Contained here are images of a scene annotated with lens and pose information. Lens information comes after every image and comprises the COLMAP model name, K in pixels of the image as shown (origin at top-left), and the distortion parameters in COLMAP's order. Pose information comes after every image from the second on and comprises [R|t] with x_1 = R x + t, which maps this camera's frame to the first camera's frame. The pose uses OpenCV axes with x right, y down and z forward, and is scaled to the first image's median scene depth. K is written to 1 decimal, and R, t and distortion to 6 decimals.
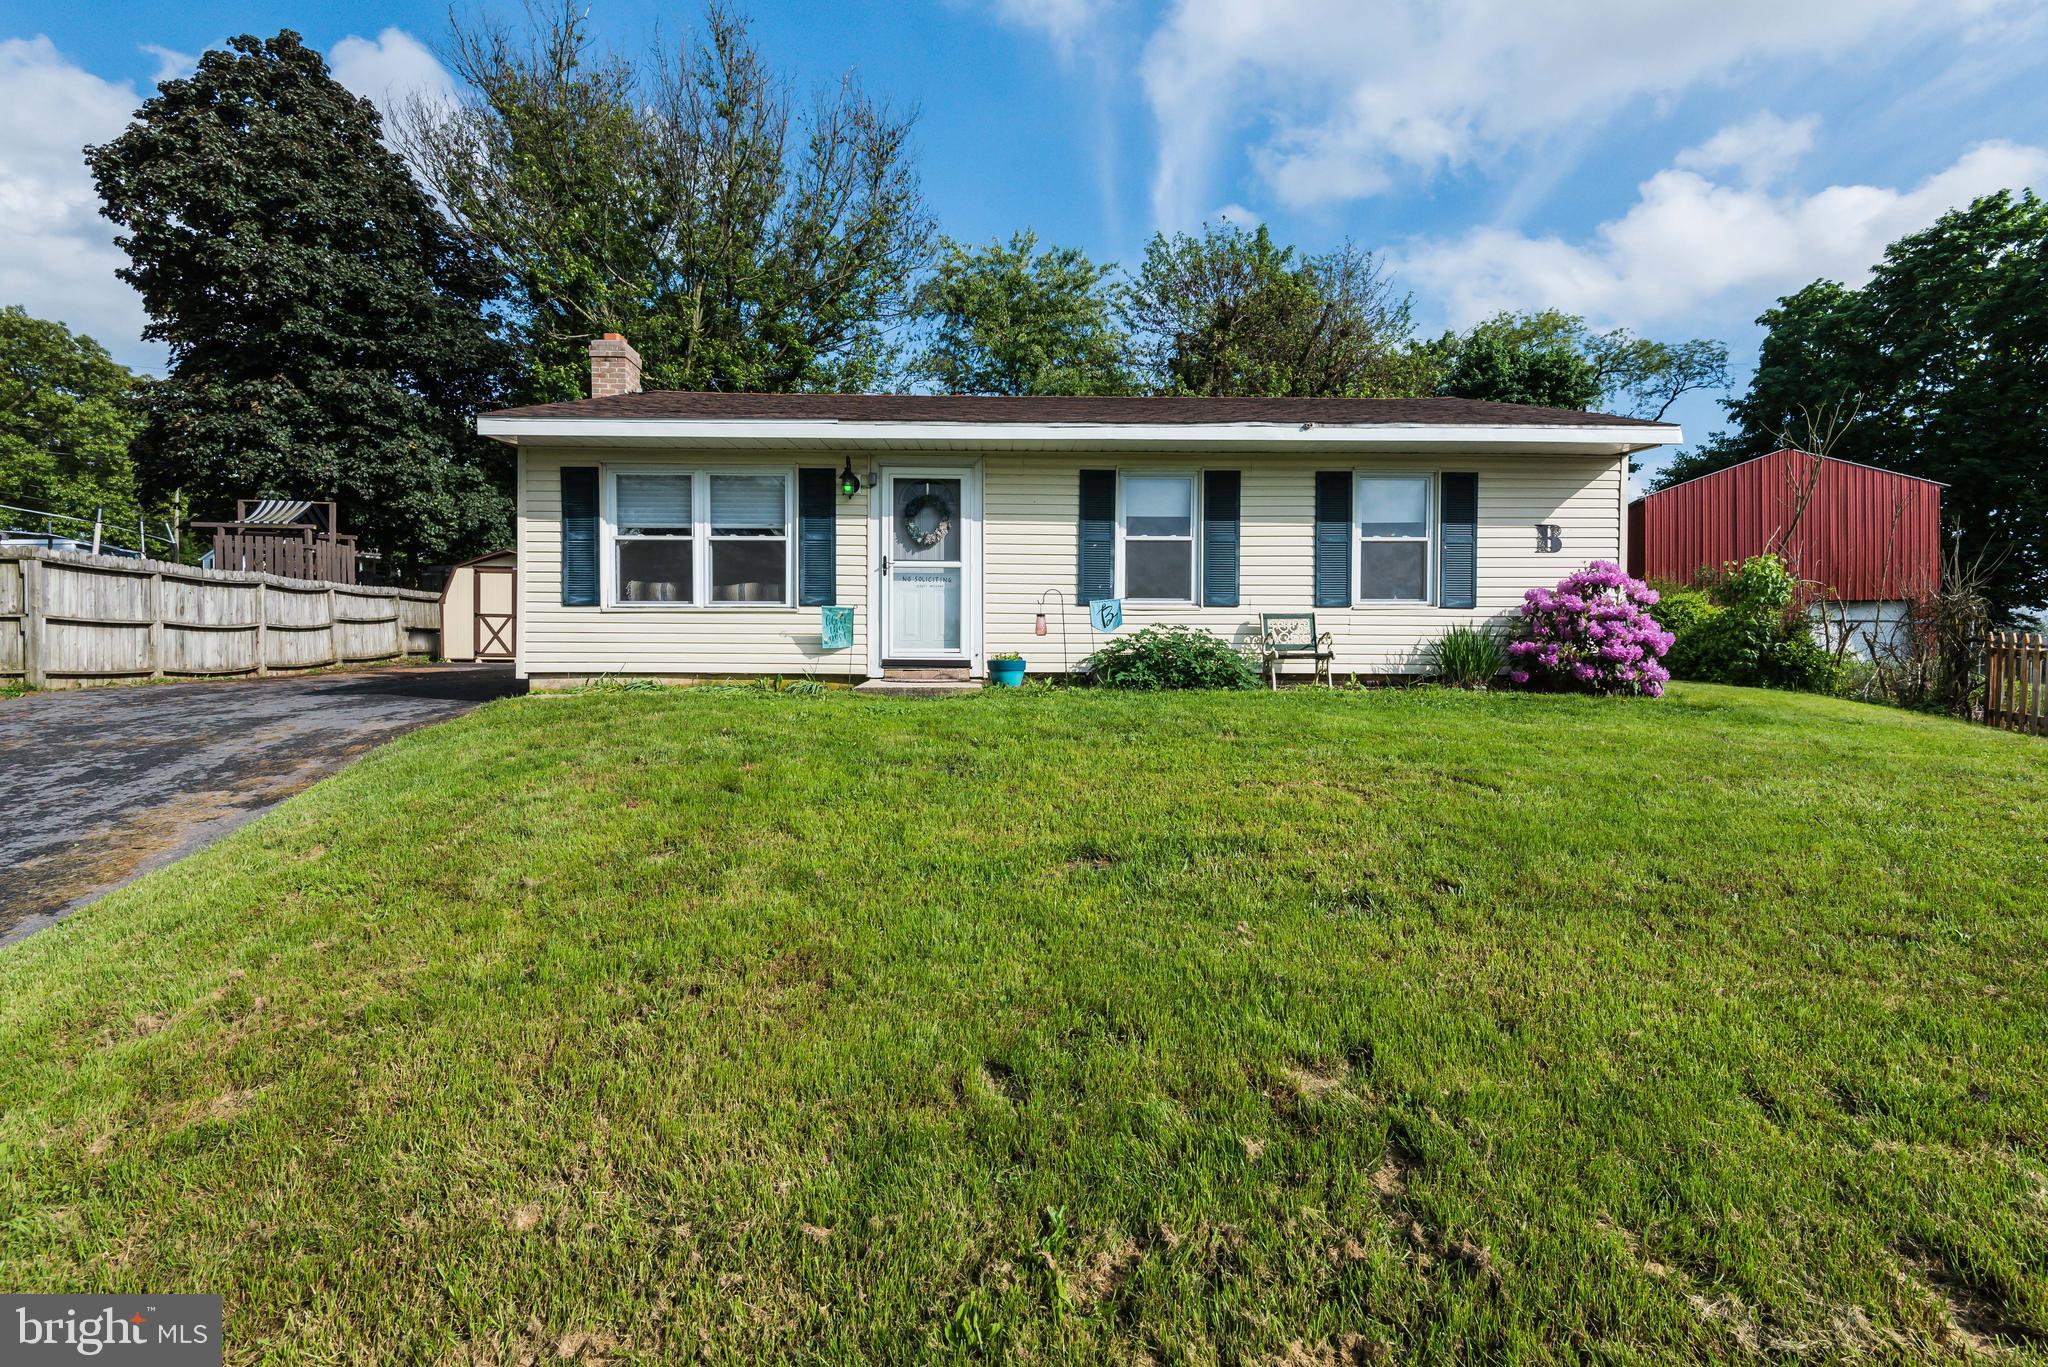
lens RADIAL K [[972.2, 0, 1034.2], [0, 972.2, 635.1], [0, 0, 1]] dist [0.017355, -0.013634]
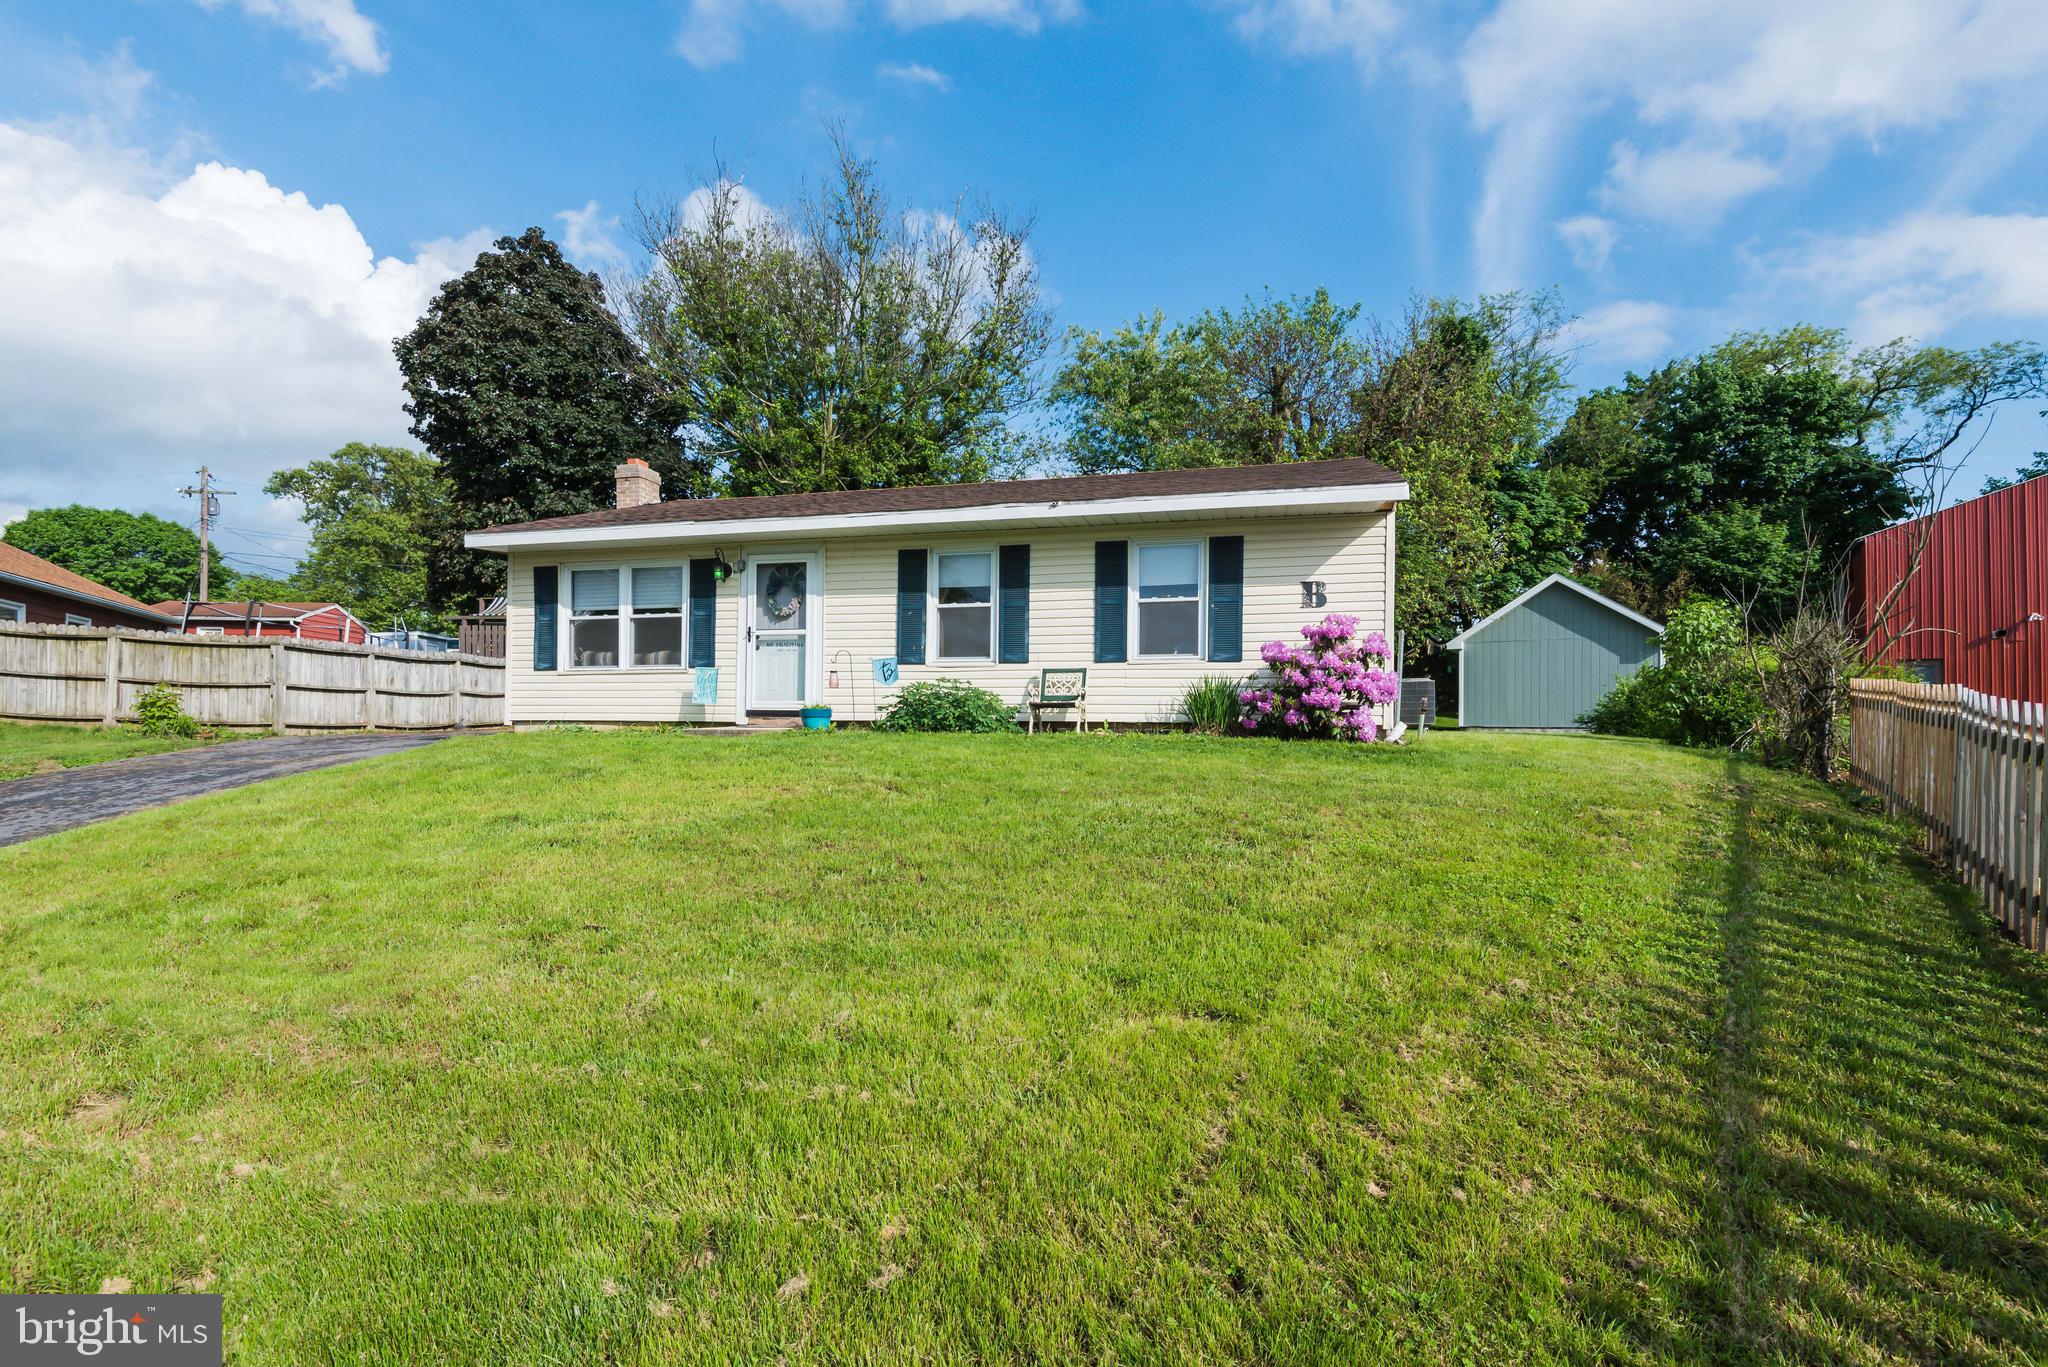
lens RADIAL K [[972.2, 0, 1015.0], [0, 972.2, 678.4], [0, 0, 1]] dist [0.017355, -0.013634]
pose [[0.960831, -0.011623, -0.276892, 0.502912], [0.003559, 0.999555, -0.029608, 0.021927], [0.277113, 0.027463, 0.960445, -0.096346]]
